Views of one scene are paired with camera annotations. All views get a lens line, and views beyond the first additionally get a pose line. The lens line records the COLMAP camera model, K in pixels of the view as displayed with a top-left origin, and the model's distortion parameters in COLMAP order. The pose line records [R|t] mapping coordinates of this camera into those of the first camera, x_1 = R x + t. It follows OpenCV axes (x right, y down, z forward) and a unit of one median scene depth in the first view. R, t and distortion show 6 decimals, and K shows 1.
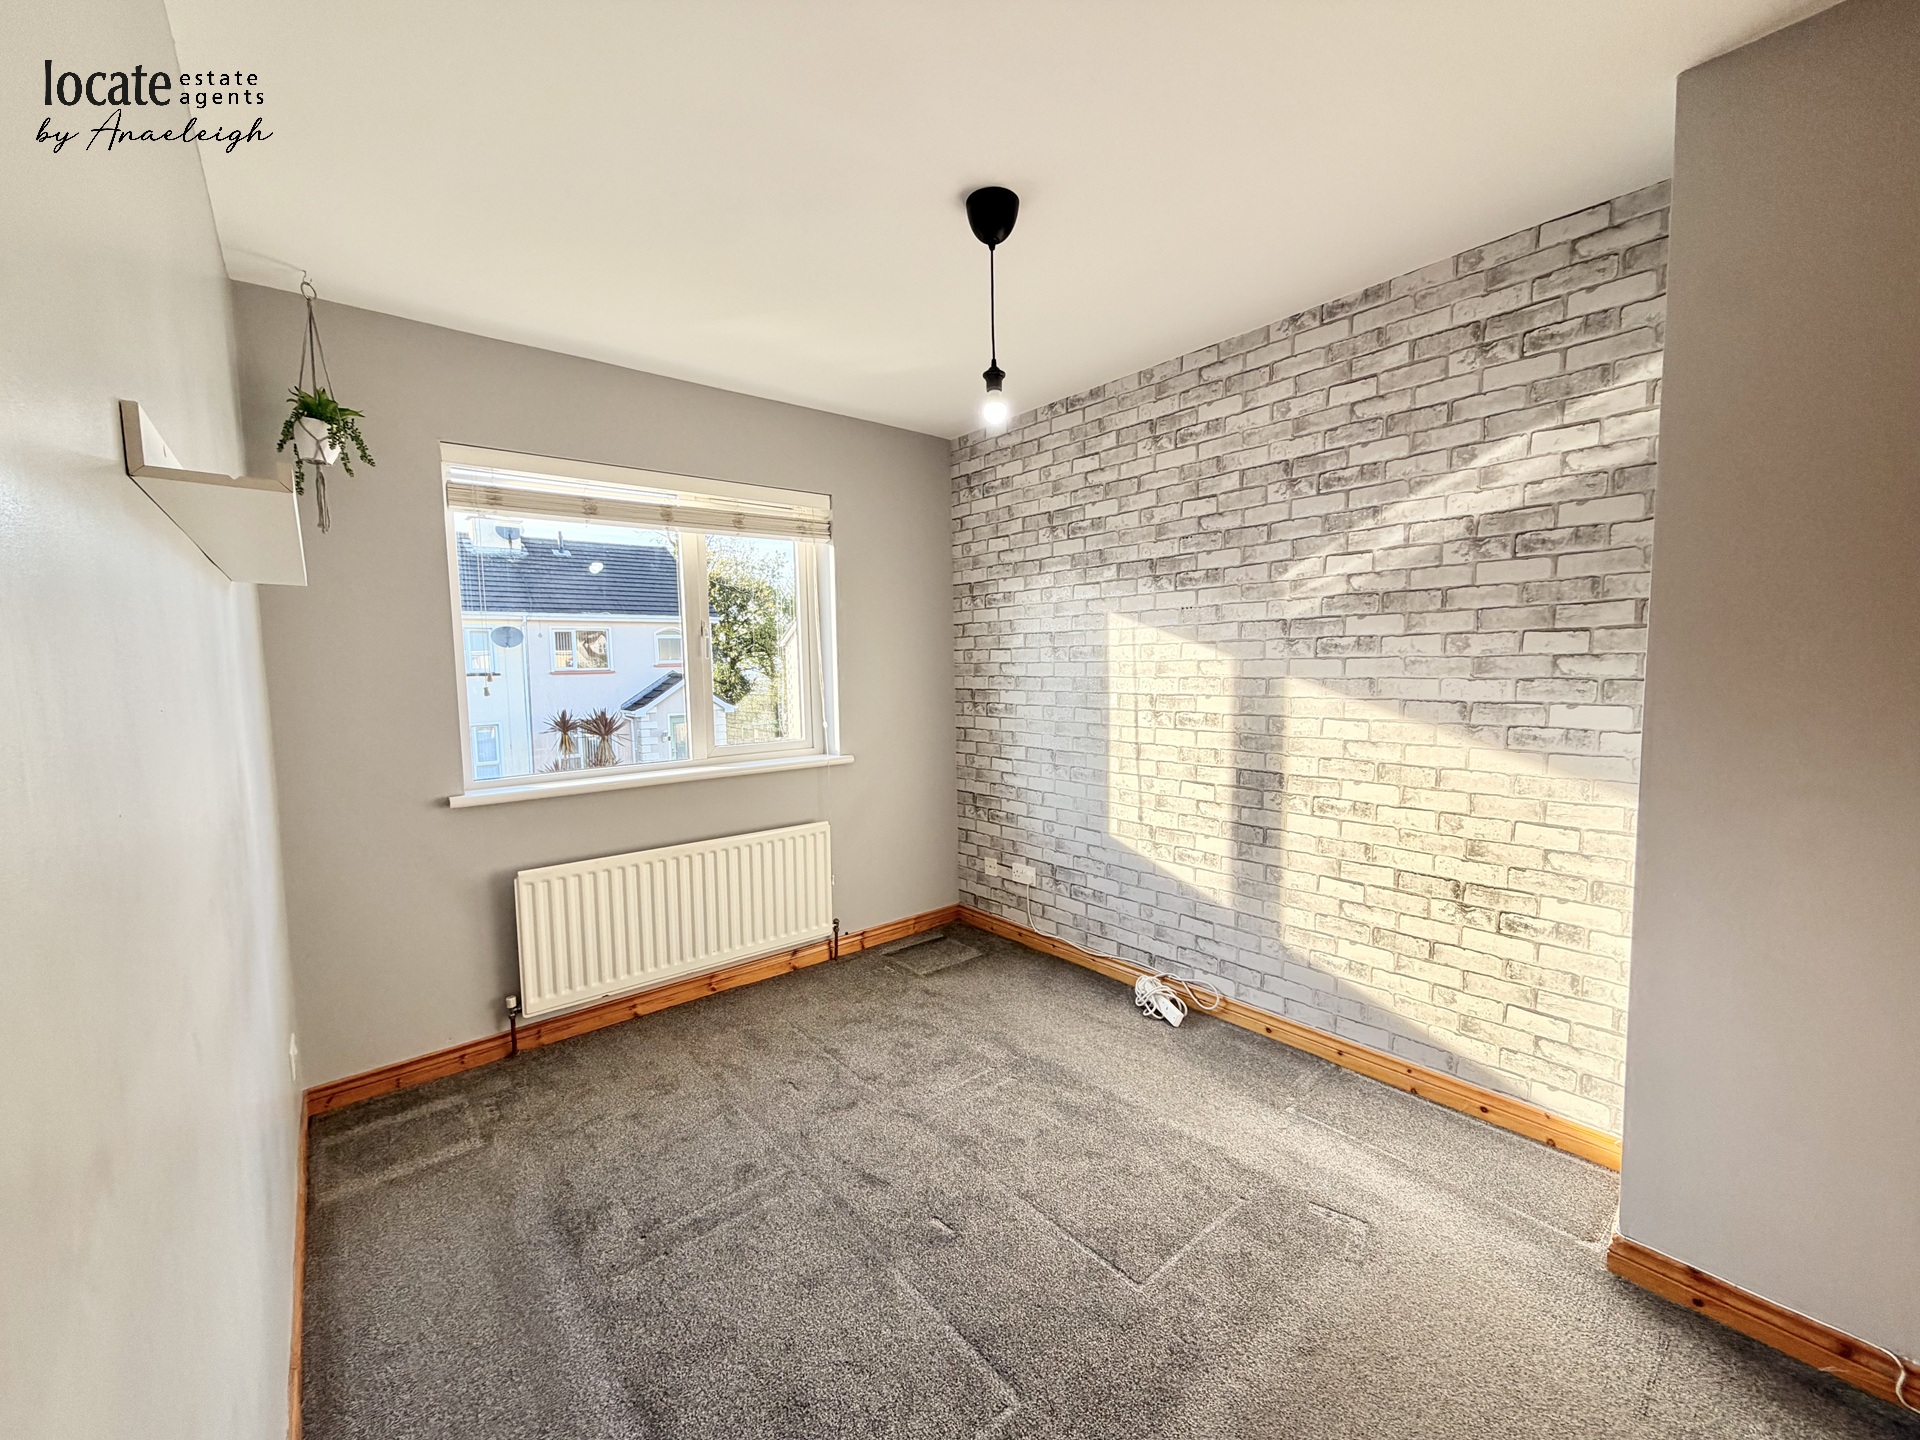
lens RADIAL K [[764.4, 0, 961.8], [0, 764.4, 717.9], [0, 0, 1]] dist [0.000759, -0.000141]
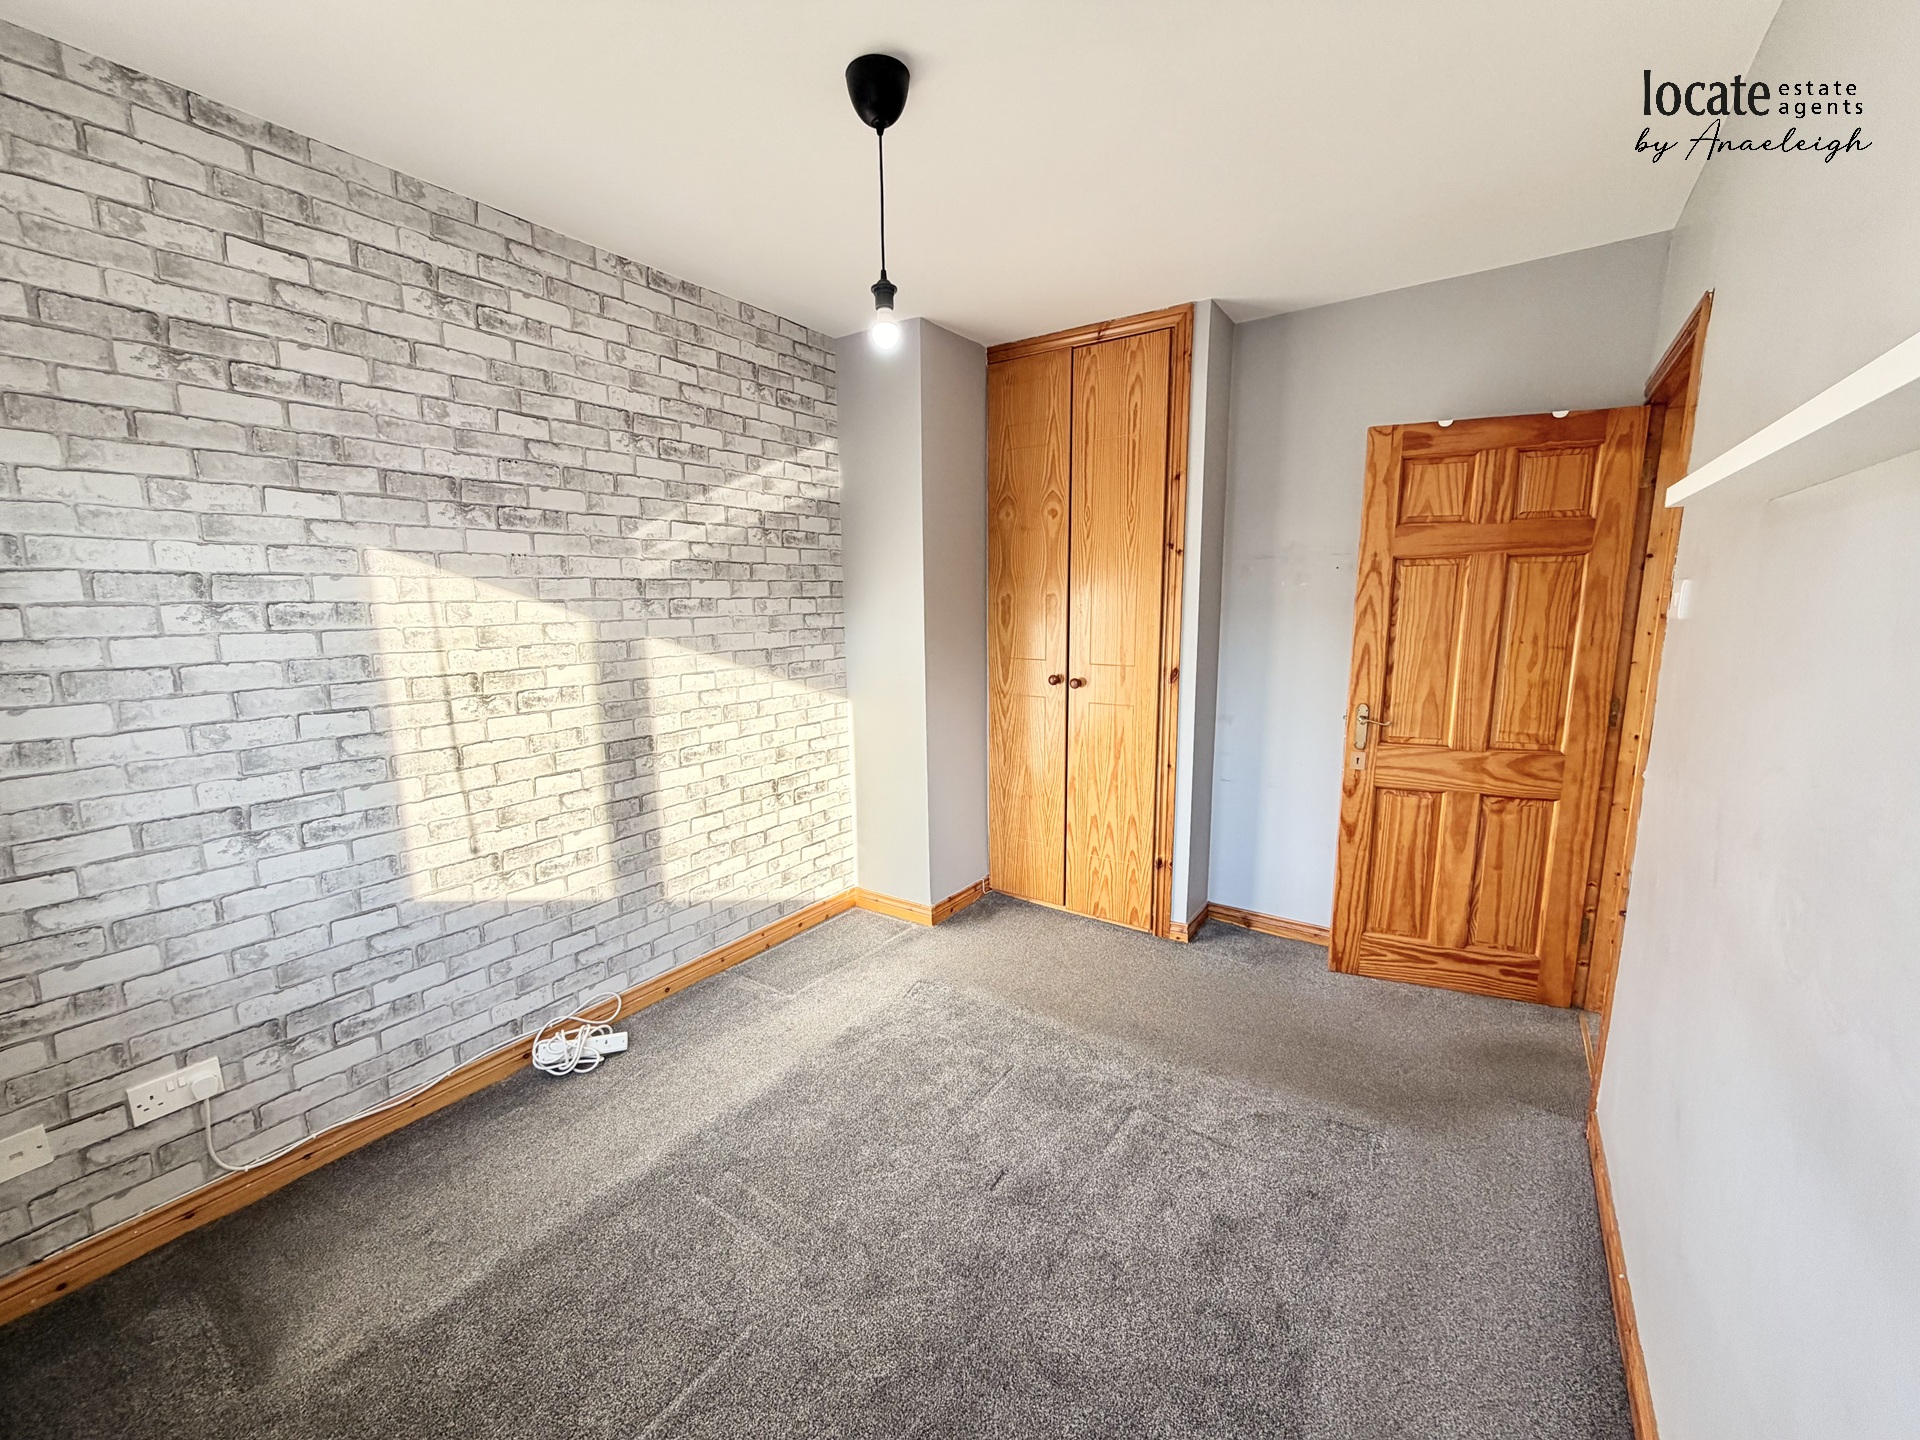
lens RADIAL K [[764.4, 0, 974.5], [0, 764.4, 728.2], [0, 0, 1]] dist [0.000759, -0.000141]
pose [[-0.271598, -0.141839, 0.951901, -0.625673], [0.088013, 0.981275, 0.171328, -0.068404], [-0.958378, 0.130312, -0.254029, 0.828674]]
